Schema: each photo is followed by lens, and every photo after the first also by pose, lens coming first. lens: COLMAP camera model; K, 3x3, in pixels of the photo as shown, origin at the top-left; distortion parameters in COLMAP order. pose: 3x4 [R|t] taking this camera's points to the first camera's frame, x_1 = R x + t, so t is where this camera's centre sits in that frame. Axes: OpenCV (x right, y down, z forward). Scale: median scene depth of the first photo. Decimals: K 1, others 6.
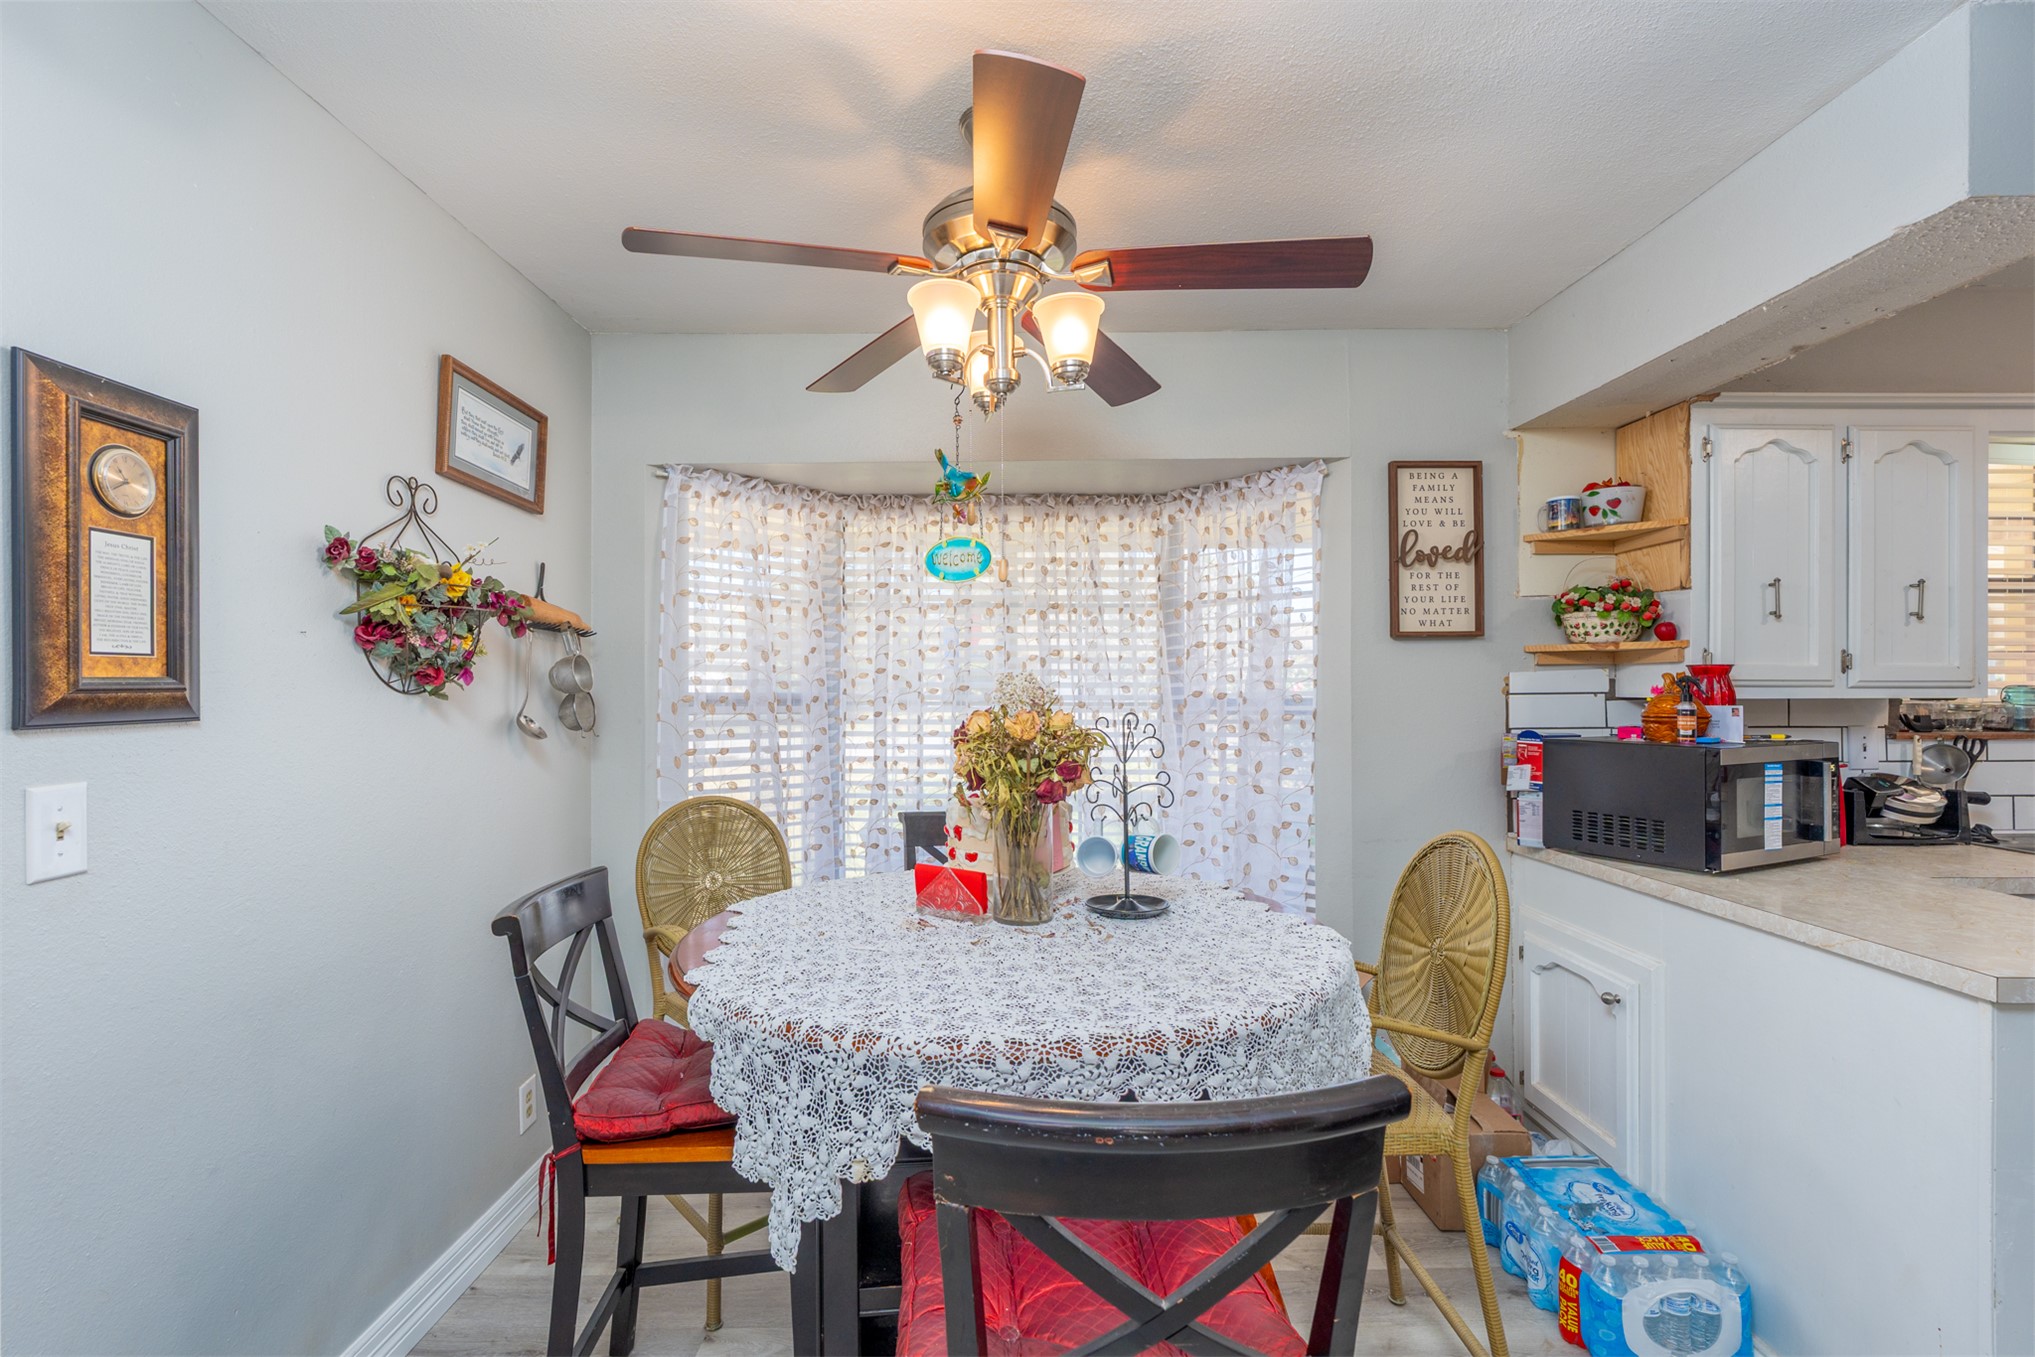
lens RADIAL K [[921.7, 0, 1015.5], [0, 921.7, 679.9], [0, 0, 1]] dist [-0.009304, 0.001806]
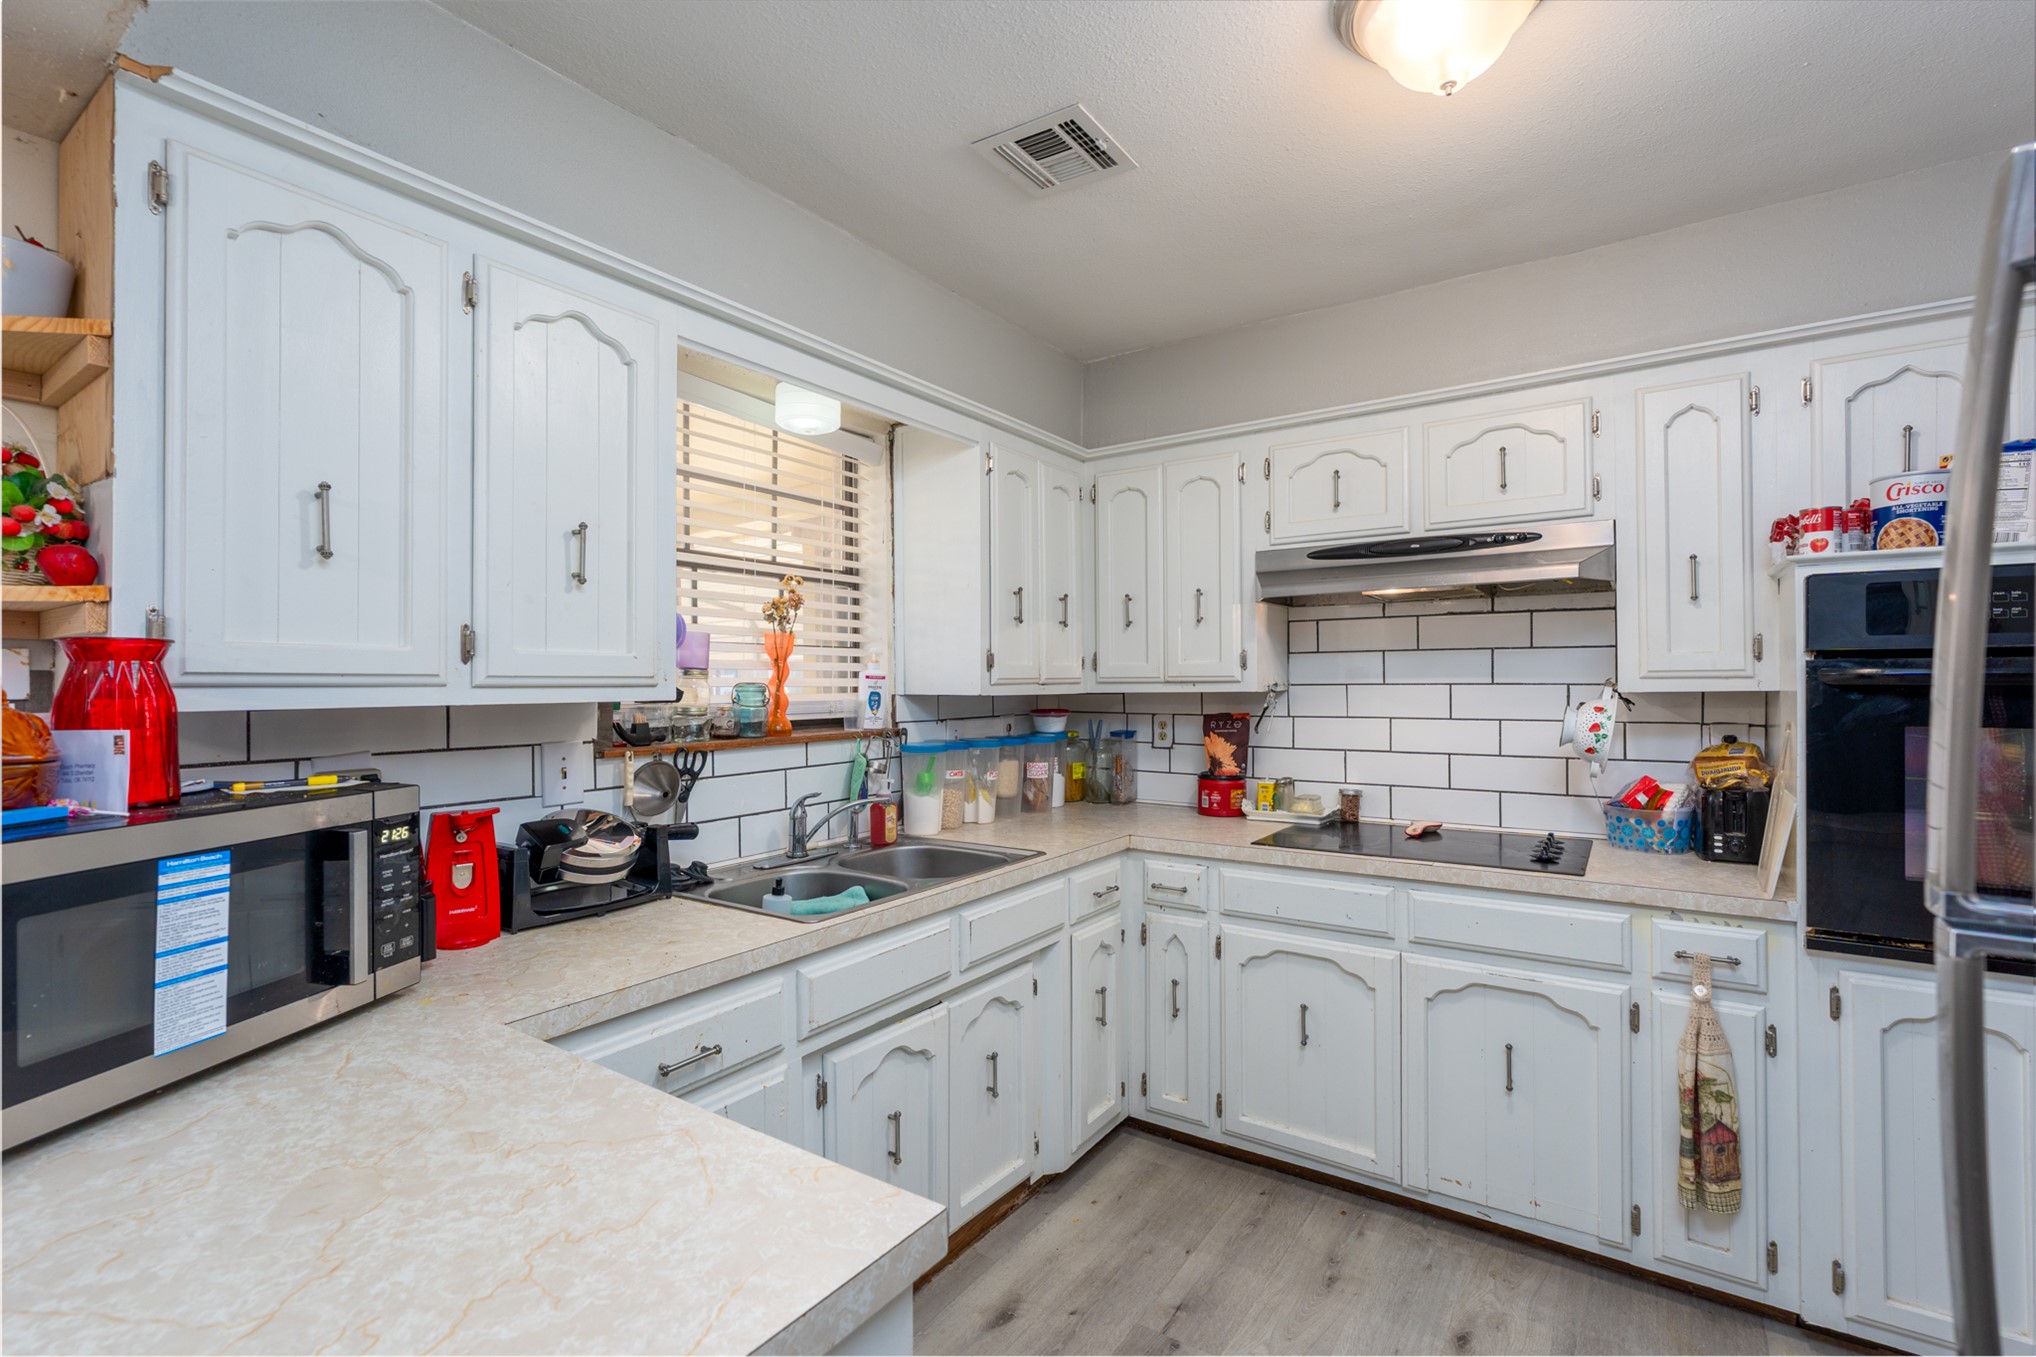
lens RADIAL K [[922.1, 0, 1018.2], [0, 922.1, 677.3], [0, 0, 1]] dist [-0.009304, 0.001806]
pose [[0.560349, 0.003772, 0.828248, 0.556735], [-0.001775, 0.999993, -0.003353, 0.002738], [-0.828254, 0.000409, 0.560352, 0.330797]]
